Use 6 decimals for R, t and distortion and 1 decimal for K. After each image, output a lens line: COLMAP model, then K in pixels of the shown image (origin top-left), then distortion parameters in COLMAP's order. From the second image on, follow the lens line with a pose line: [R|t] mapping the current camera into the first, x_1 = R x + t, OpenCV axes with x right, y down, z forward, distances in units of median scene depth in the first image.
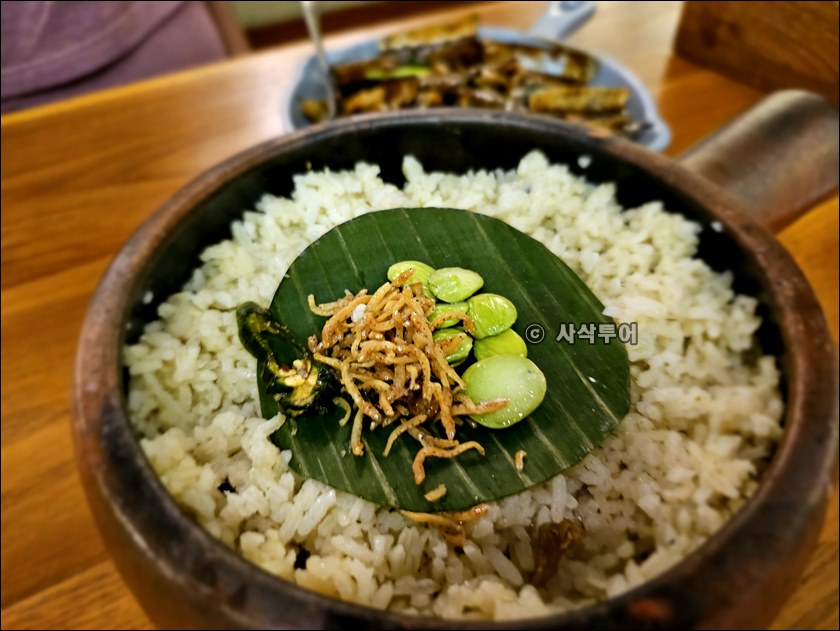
lens RADIAL K [[650.3, 0, 420.0], [0, 650.3, 315.5], [0, 0, 1]] dist [-0.048405, -0.003290]
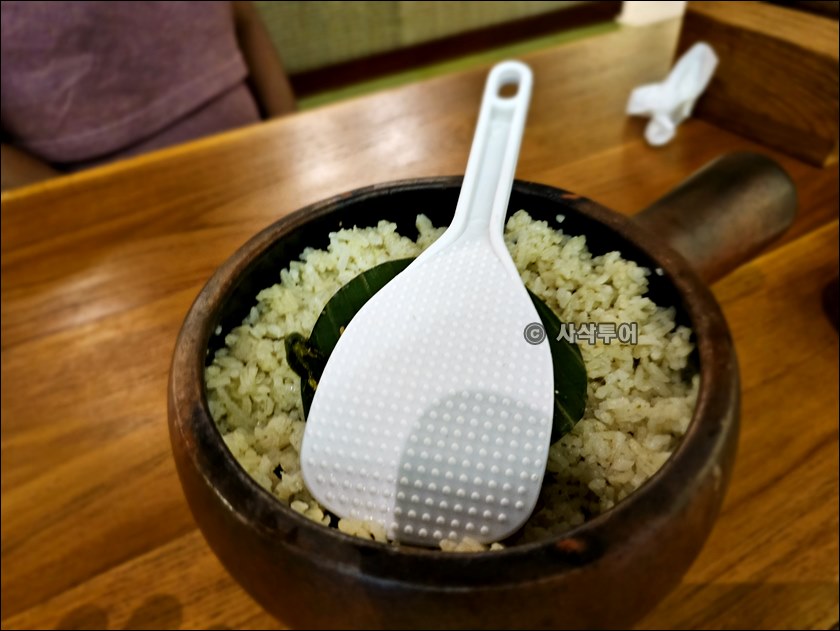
lens RADIAL K [[650.3, 0, 420.0], [0, 650.3, 315.5], [0, 0, 1]] dist [-0.048405, -0.003290]
pose [[0.998716, -0.006347, -0.050268, 0.052492], [0.004422, 0.999256, -0.038318, -0.005156], [0.050473, 0.038046, 0.998000, -0.287052]]
